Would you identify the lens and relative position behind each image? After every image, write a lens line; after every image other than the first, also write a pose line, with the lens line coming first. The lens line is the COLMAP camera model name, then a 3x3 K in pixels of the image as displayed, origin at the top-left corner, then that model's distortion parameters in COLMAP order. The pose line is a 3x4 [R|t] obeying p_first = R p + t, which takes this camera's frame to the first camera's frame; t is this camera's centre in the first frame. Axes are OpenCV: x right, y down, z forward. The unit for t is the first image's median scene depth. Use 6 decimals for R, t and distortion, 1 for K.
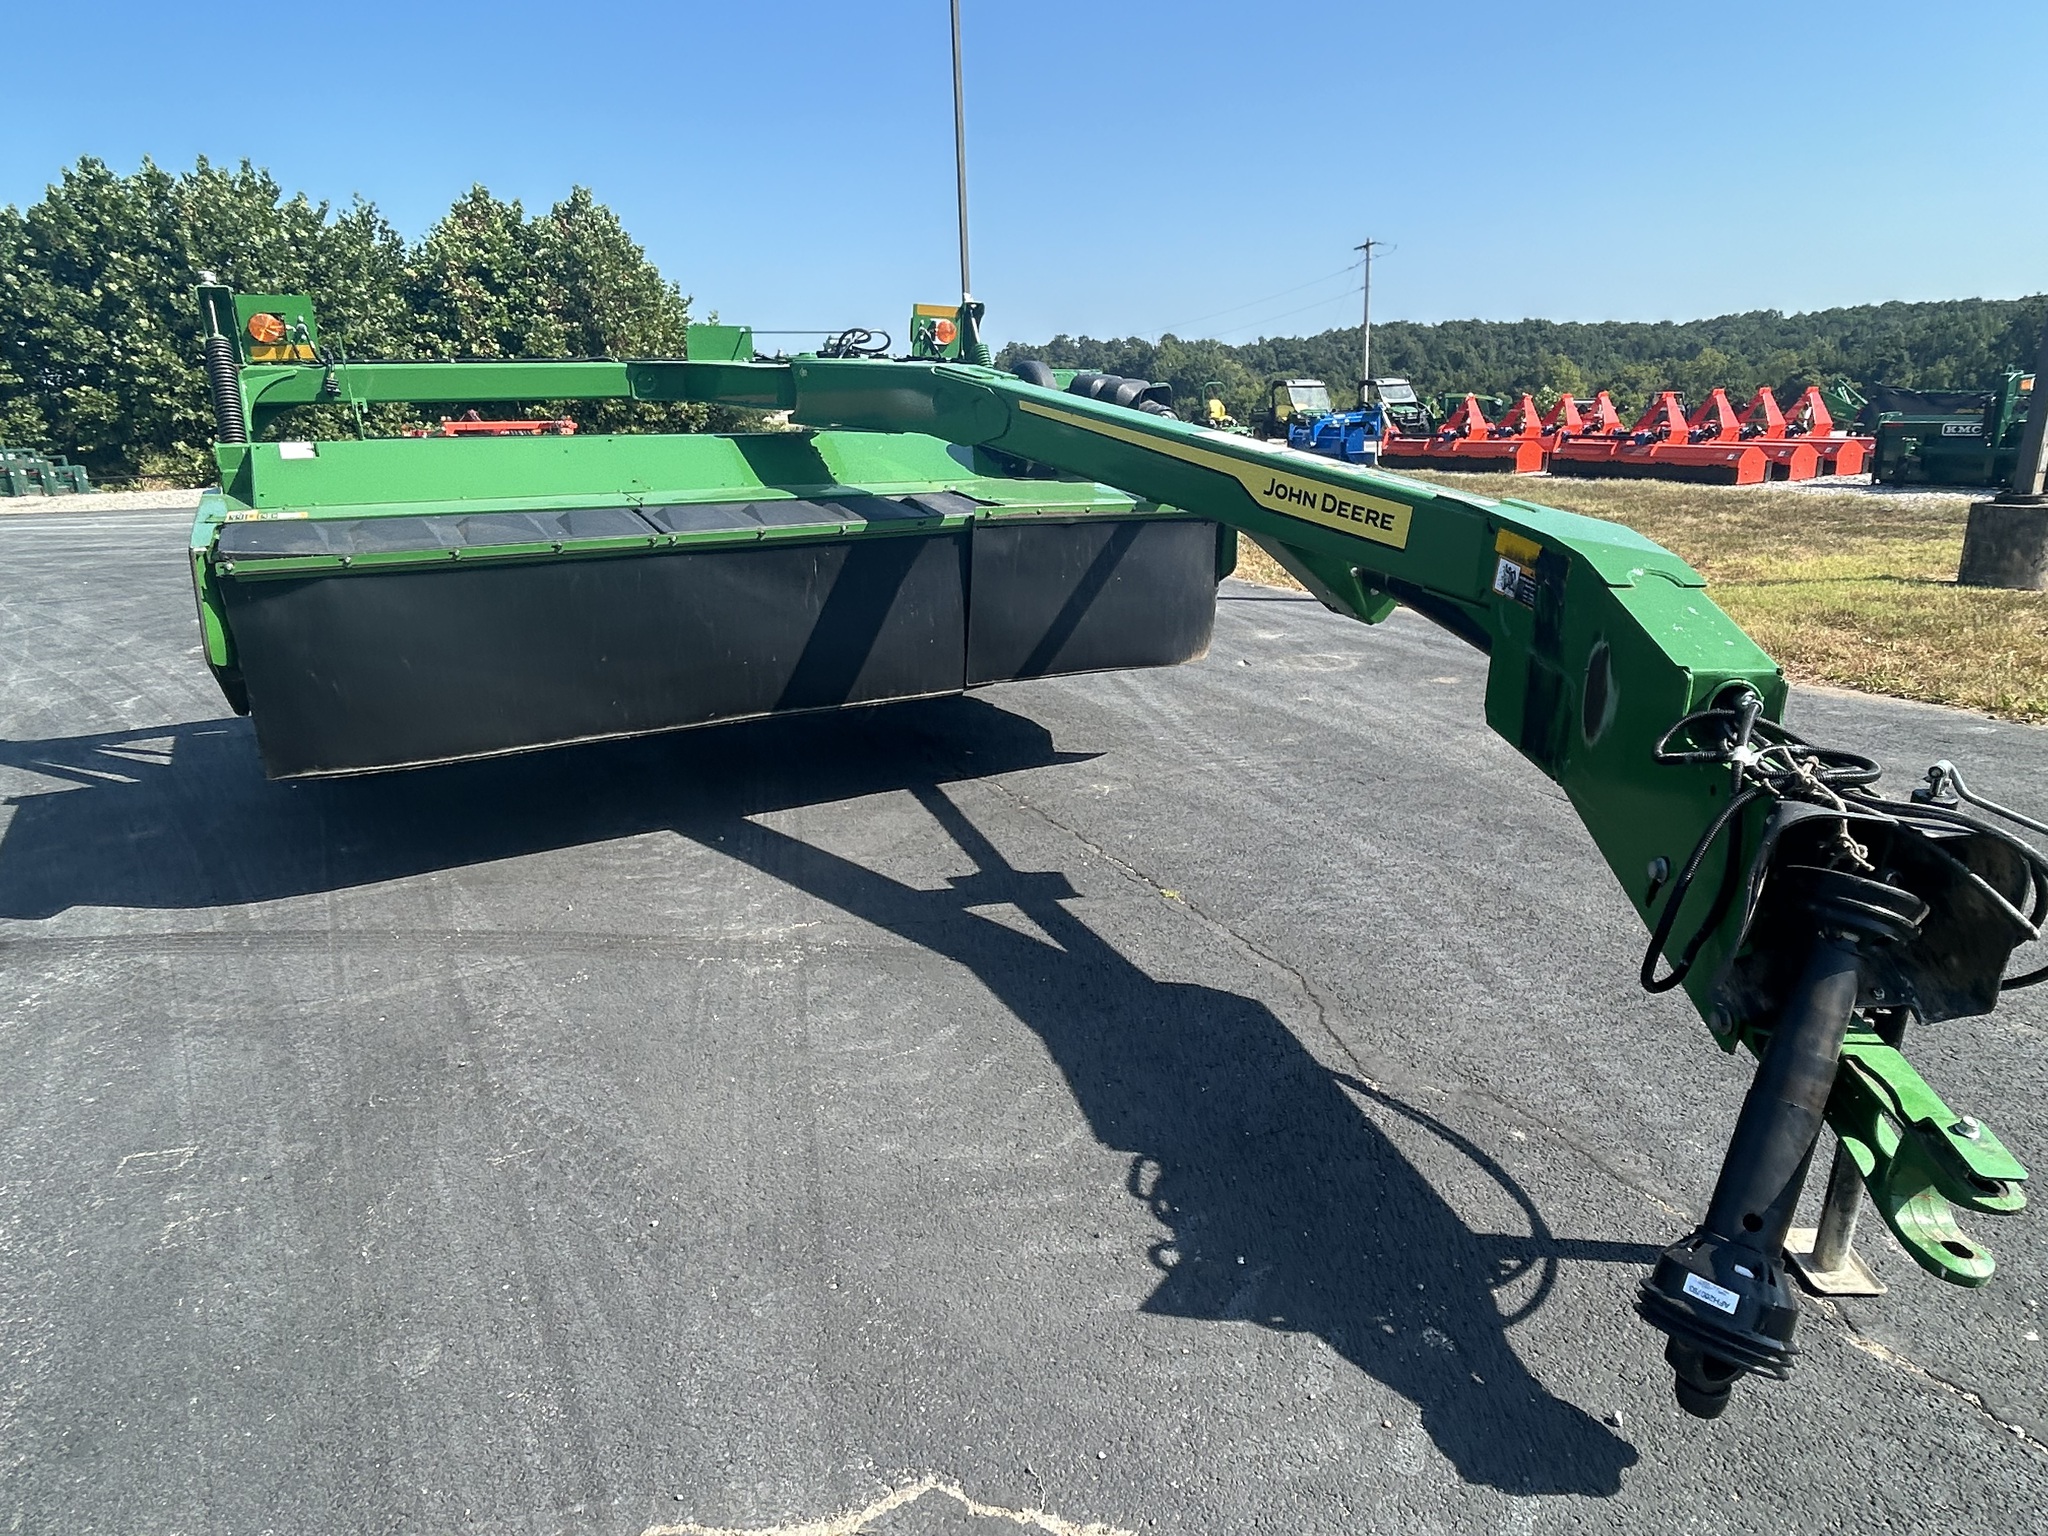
lens RADIAL K [[1261.3, 0, 1031.9], [0, 1261.3, 767.0], [0, 0, 1]] dist [-0.001696, -0.003525]
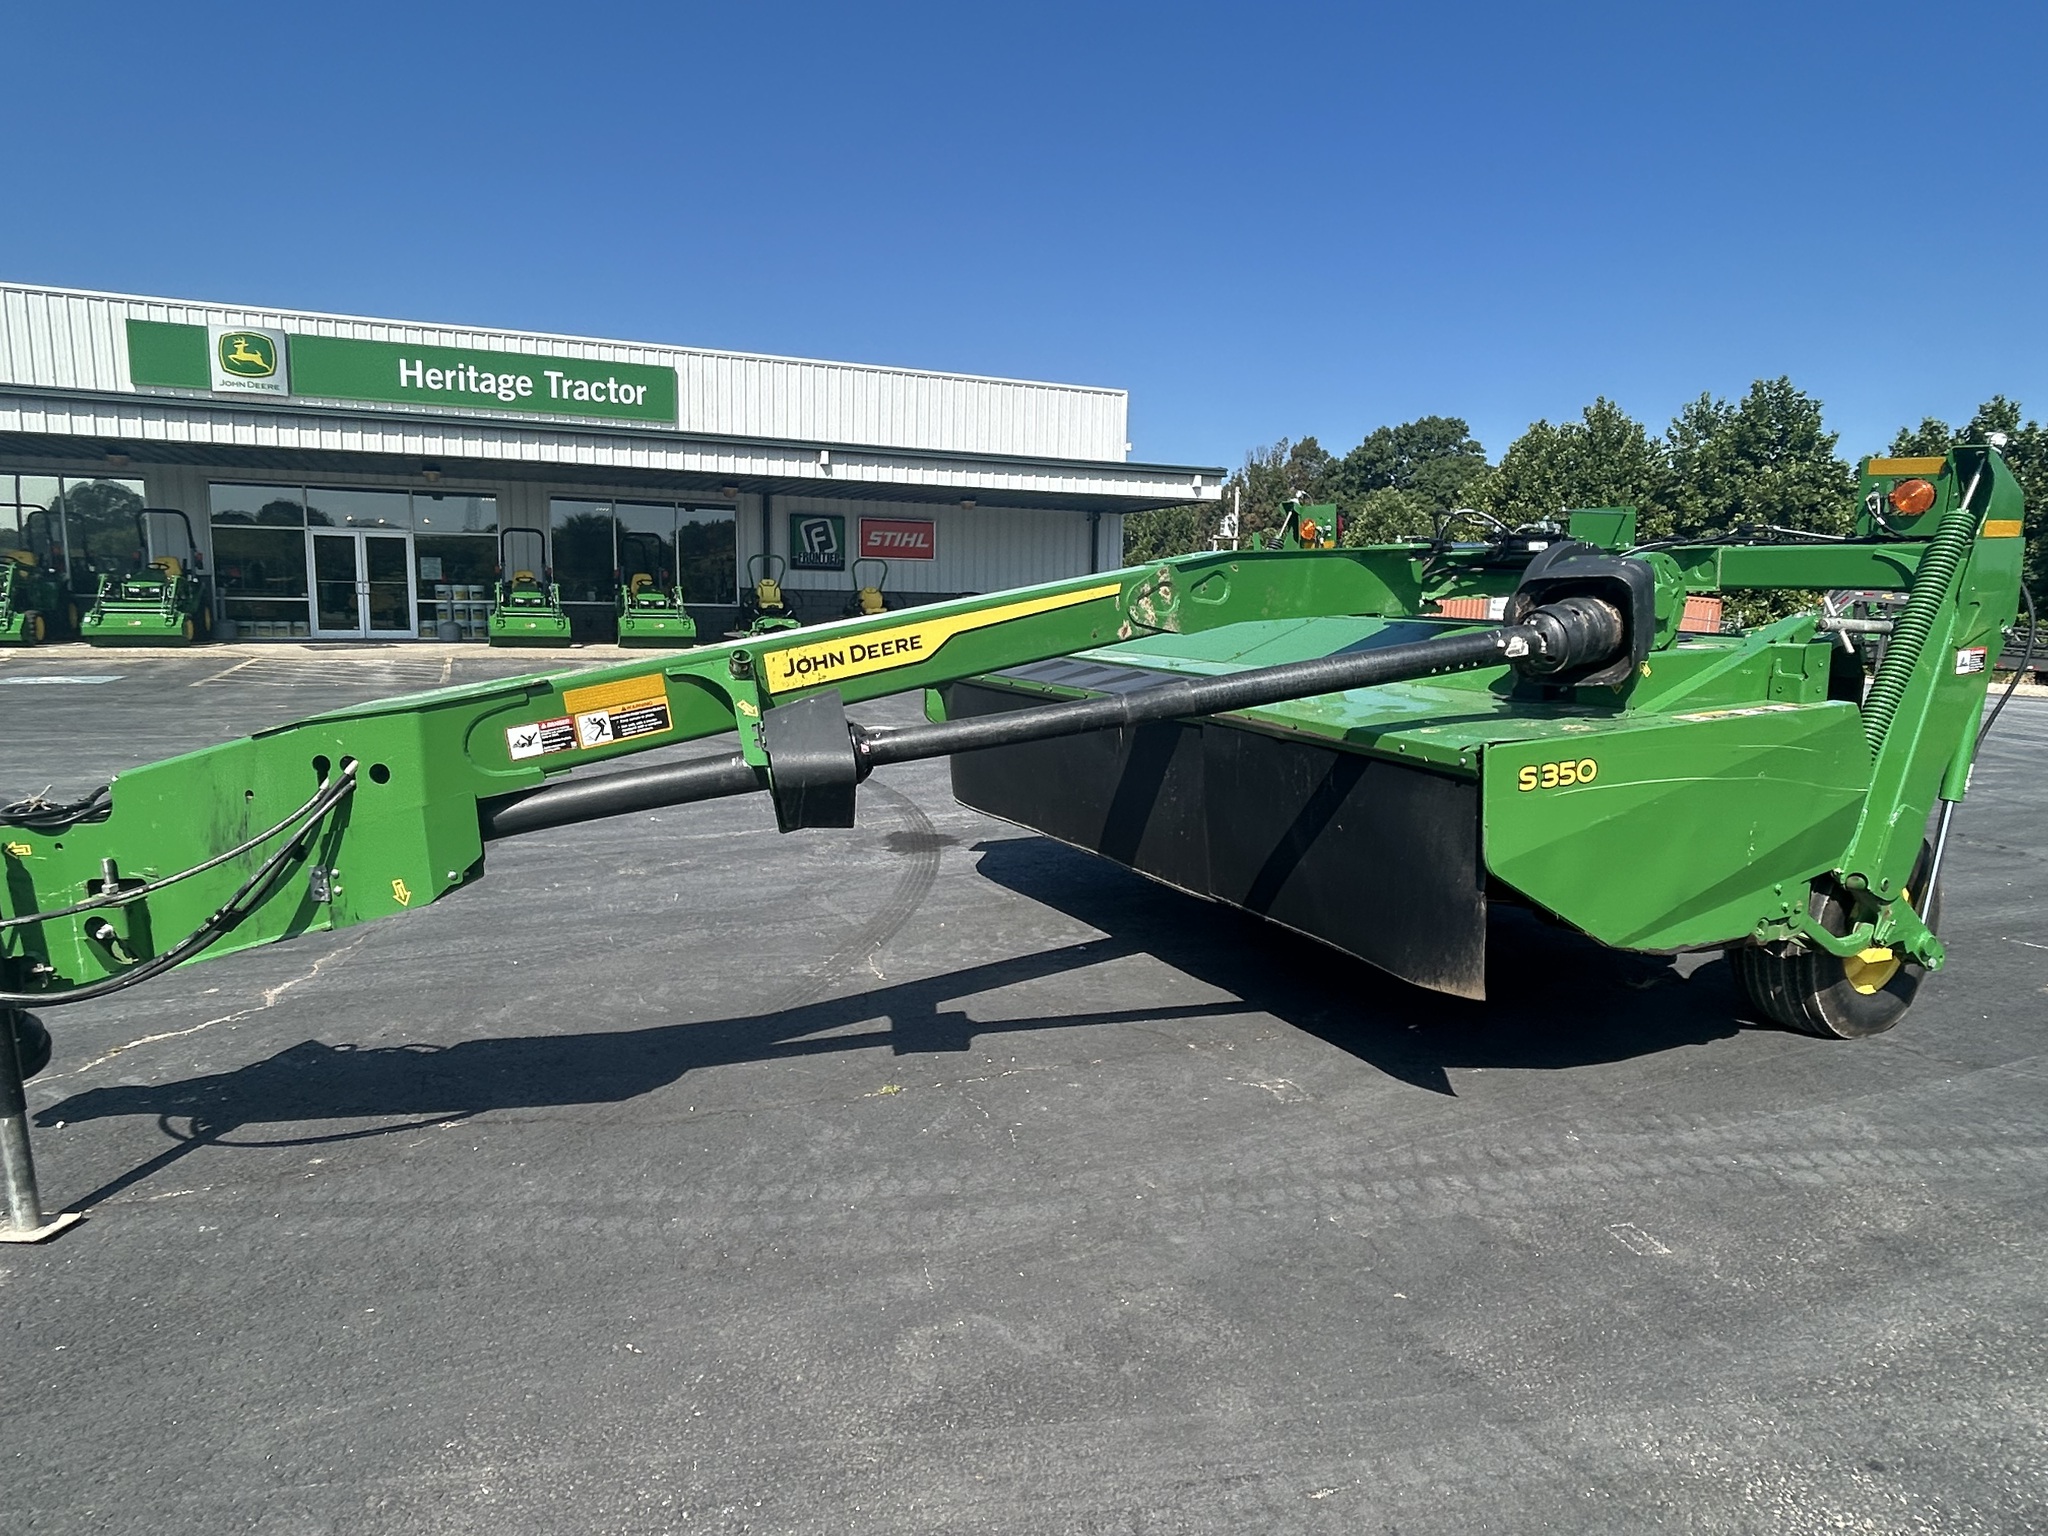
lens RADIAL K [[1261.3, 0, 1031.3], [0, 1261.3, 775.5], [0, 0, 1]] dist [-0.001696, -0.003525]
pose [[-0.025465, 0.163018, -0.986294, 0.856409], [-0.296910, 0.940860, 0.163175, -0.263050], [0.954566, 0.296996, 0.024443, 0.861007]]
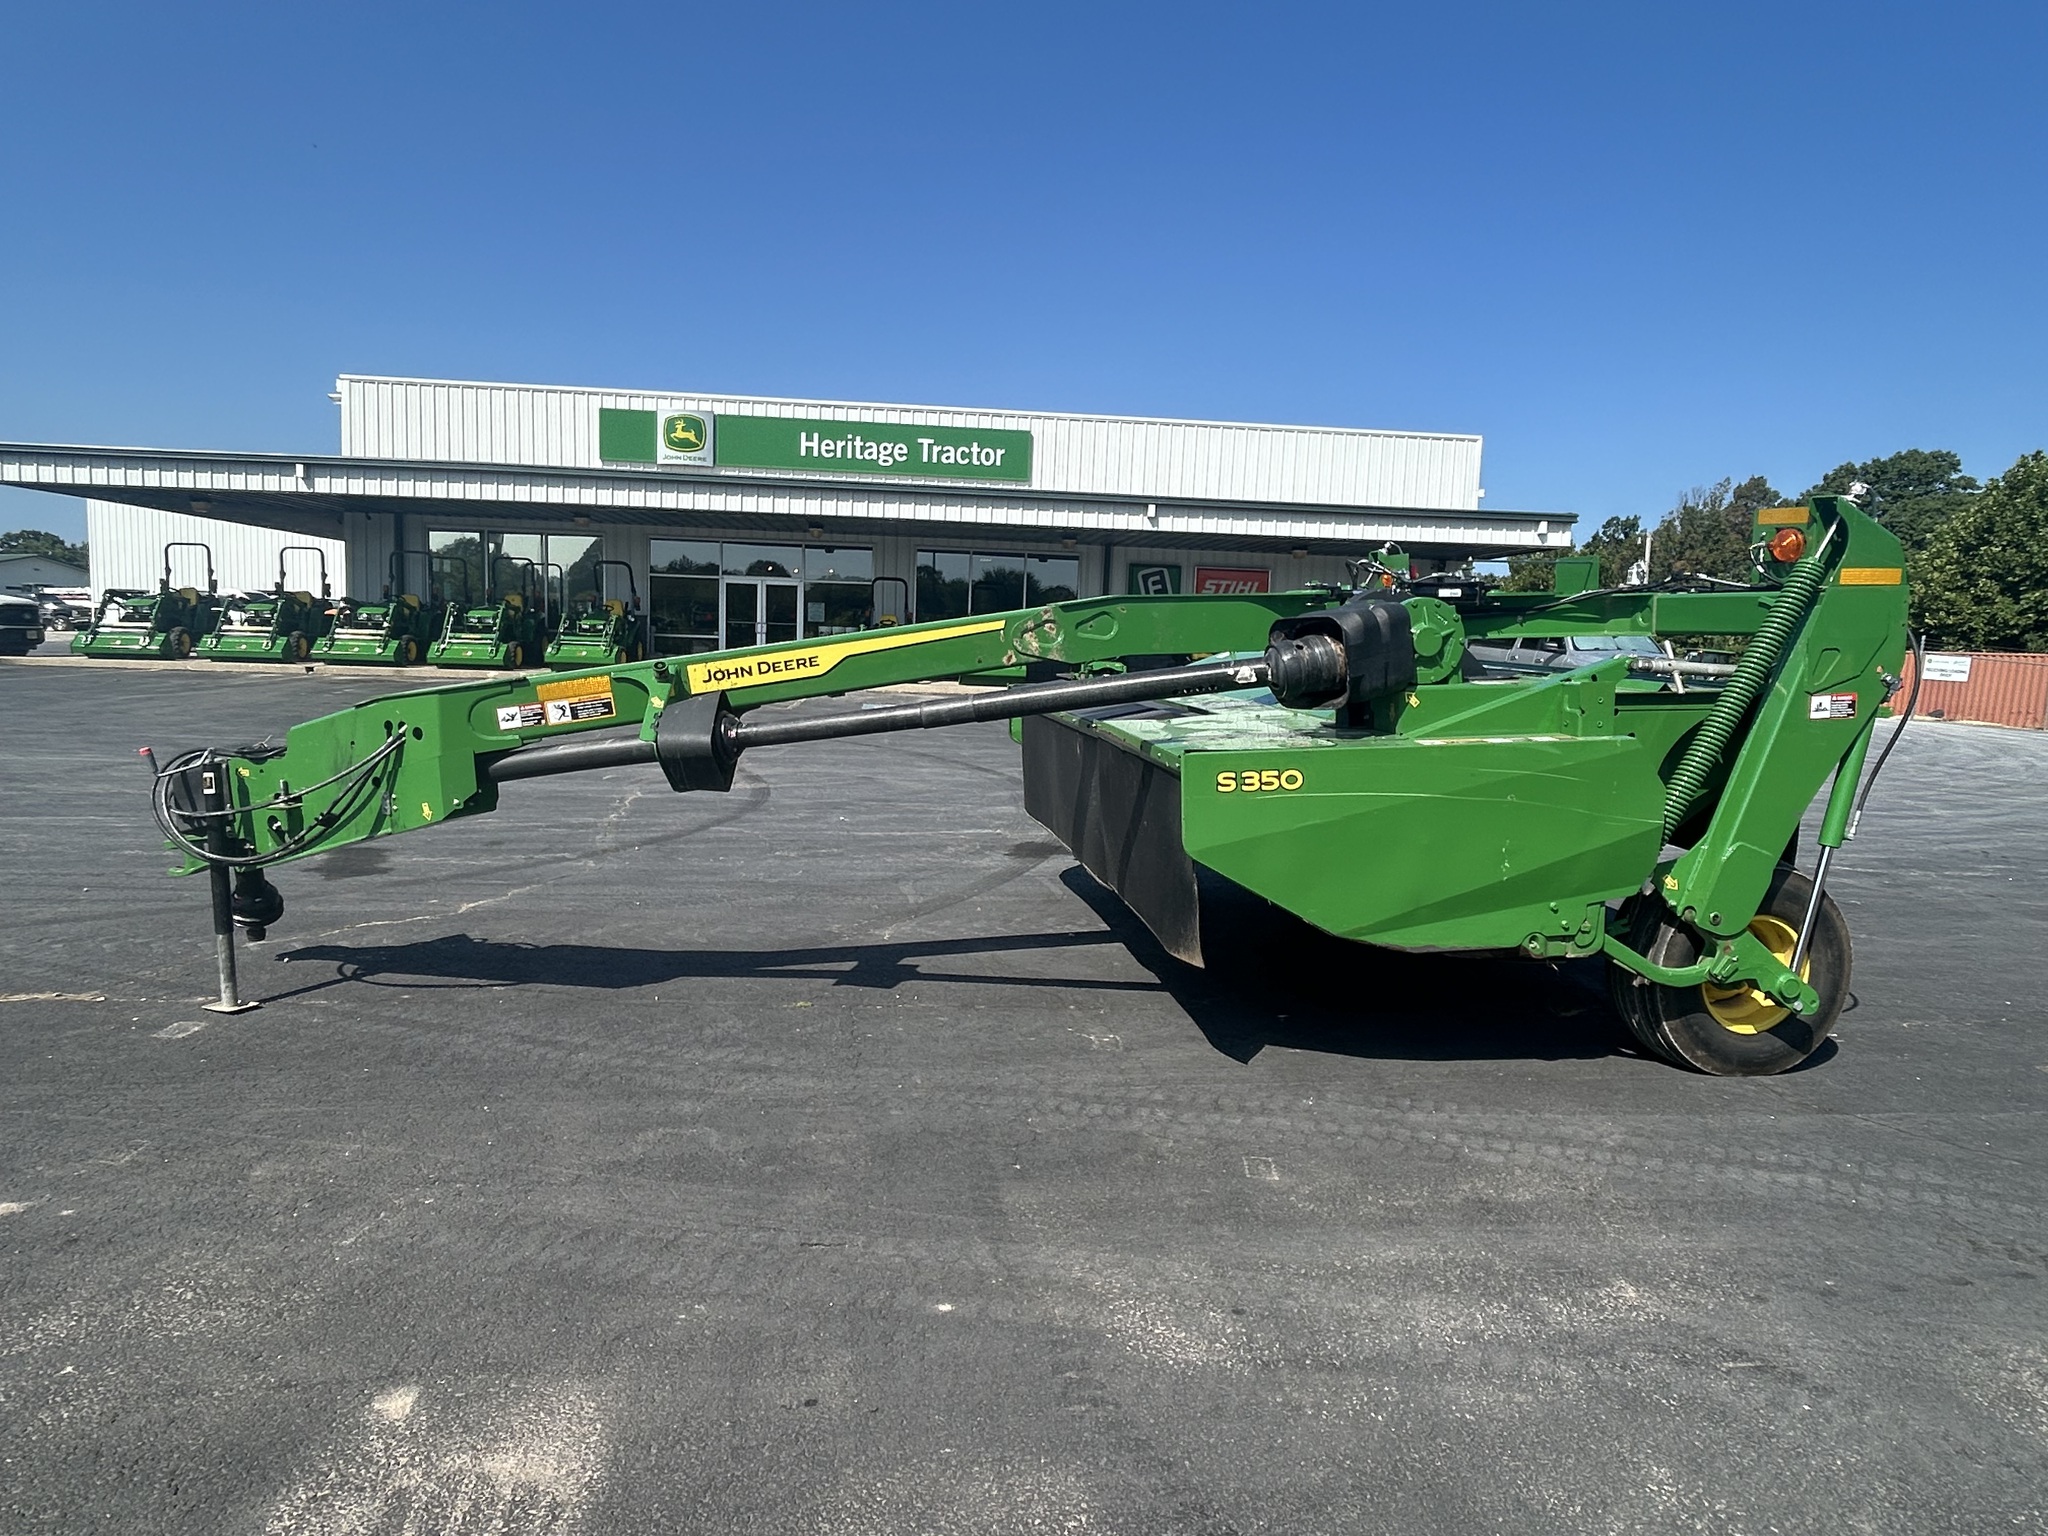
lens RADIAL K [[1261.3, 0, 1025.3], [0, 1261.3, 772.7], [0, 0, 1]] dist [-0.001696, -0.003525]
pose [[-0.339544, 0.114675, -0.933574, 0.991982], [-0.288072, 0.932166, 0.219275, -0.379631], [0.895391, 0.343390, -0.283477, 1.252526]]
